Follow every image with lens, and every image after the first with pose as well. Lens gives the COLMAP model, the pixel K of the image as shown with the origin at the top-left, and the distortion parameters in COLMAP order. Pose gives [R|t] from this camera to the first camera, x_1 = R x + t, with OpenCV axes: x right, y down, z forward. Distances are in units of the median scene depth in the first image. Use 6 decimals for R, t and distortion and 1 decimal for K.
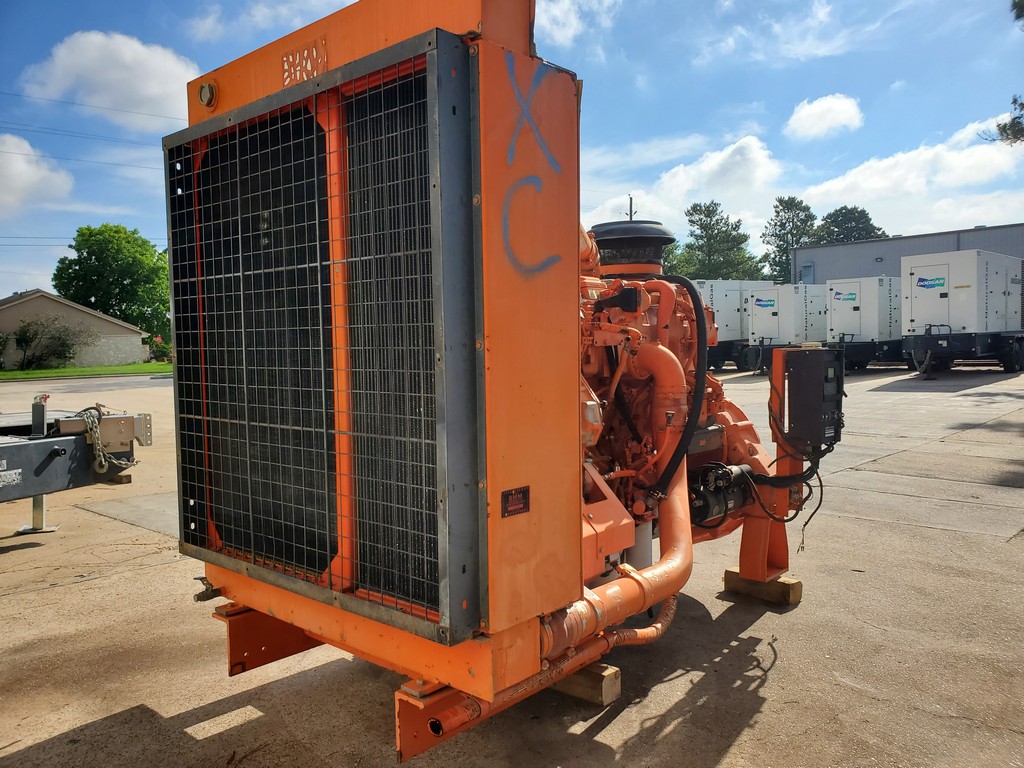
lens RADIAL K [[807.8, 0, 512.0], [0, 807.8, 384.0], [0, 0, 1]] dist [0.019742, -0.006219]
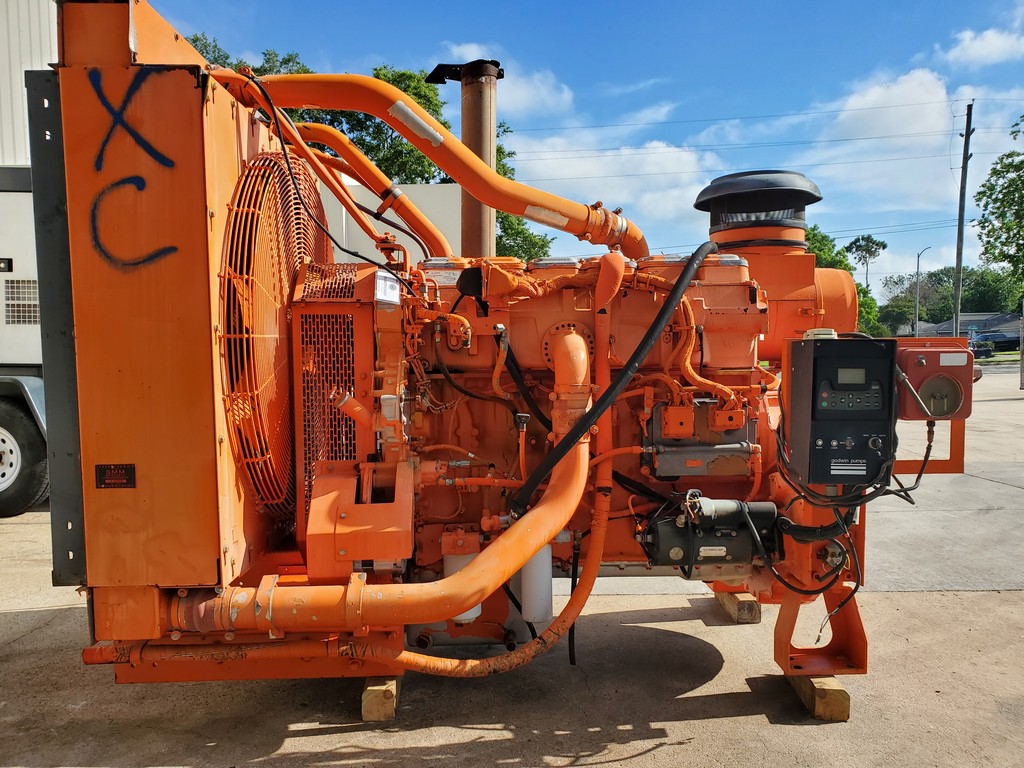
lens RADIAL K [[800.5, 0, 512.0], [0, 800.5, 384.0], [0, 0, 1]] dist [0.007642, 0.005945]
pose [[0.675293, 0.037405, -0.736600, 0.921773], [-0.029692, 0.999282, 0.023524, -0.017659], [0.736951, 0.005986, 0.675919, 0.514372]]
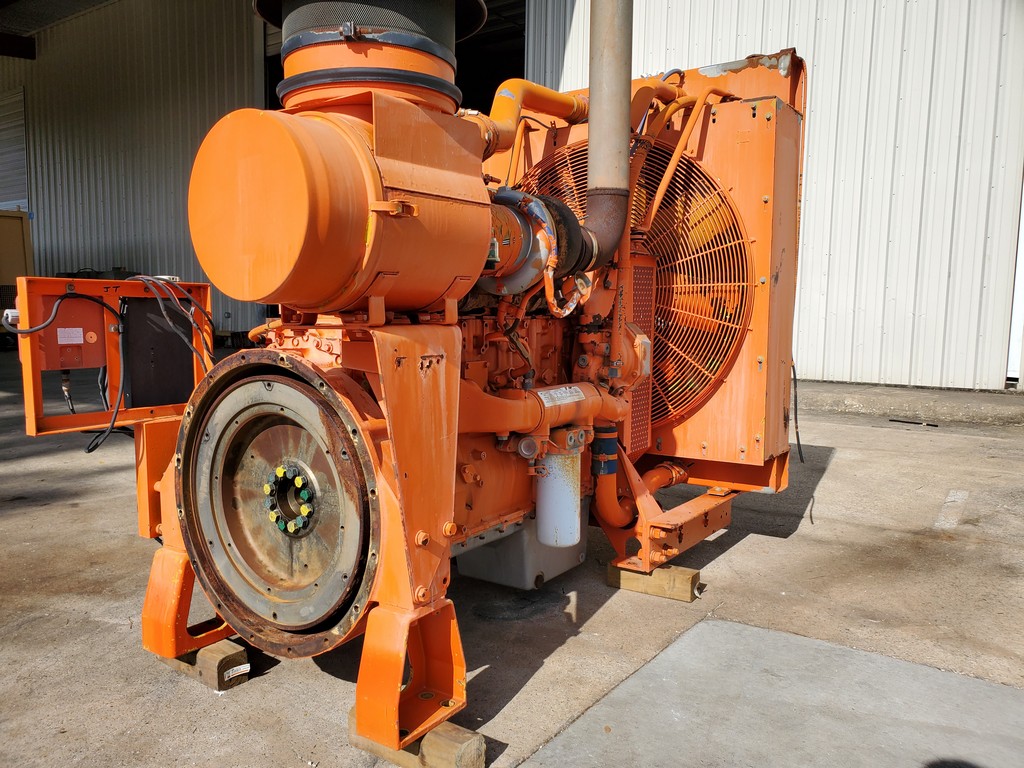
lens RADIAL K [[800.5, 0, 512.0], [0, 800.5, 384.0], [0, 0, 1]] dist [0.007642, 0.005945]
pose [[-0.991285, 0.019845, -0.130235, 0.209165], [0.002343, 0.991088, 0.133186, -0.066176], [0.131717, 0.131720, -0.982497, 2.383964]]
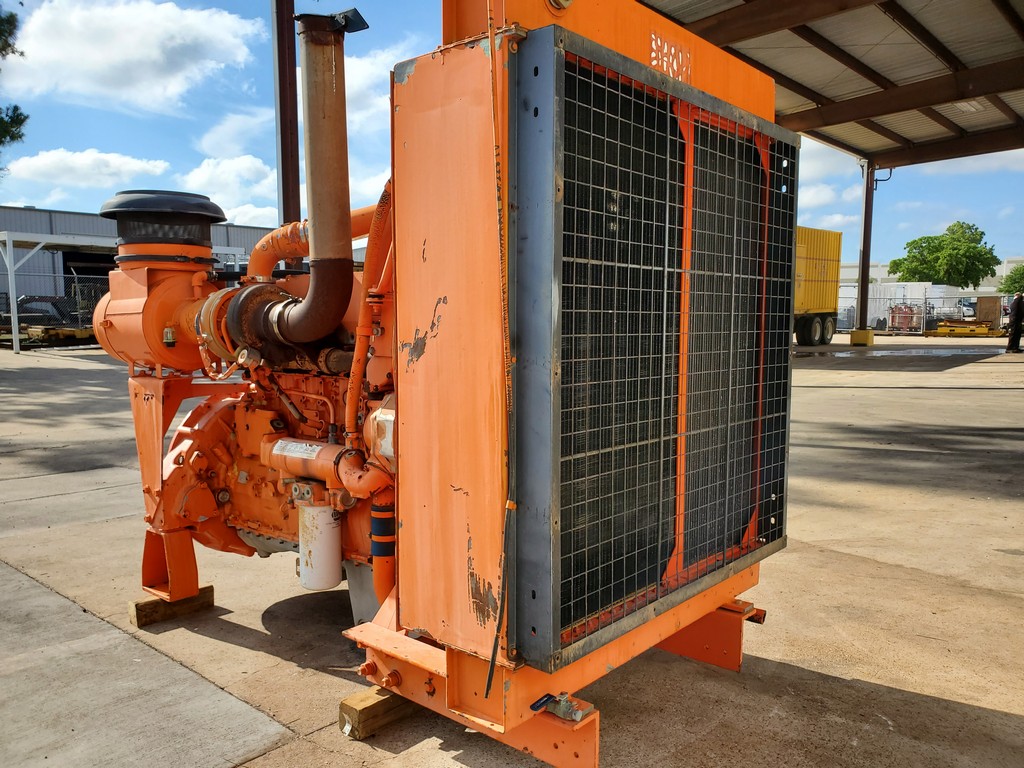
lens RADIAL K [[807.8, 0, 512.0], [0, 807.8, 384.0], [0, 0, 1]] dist [0.019742, -0.006219]
pose [[-0.016231, -0.059396, 0.998103, -1.139660], [0.043246, 0.997258, 0.060049, -0.068814], [-0.998933, 0.044139, -0.013618, 1.119720]]
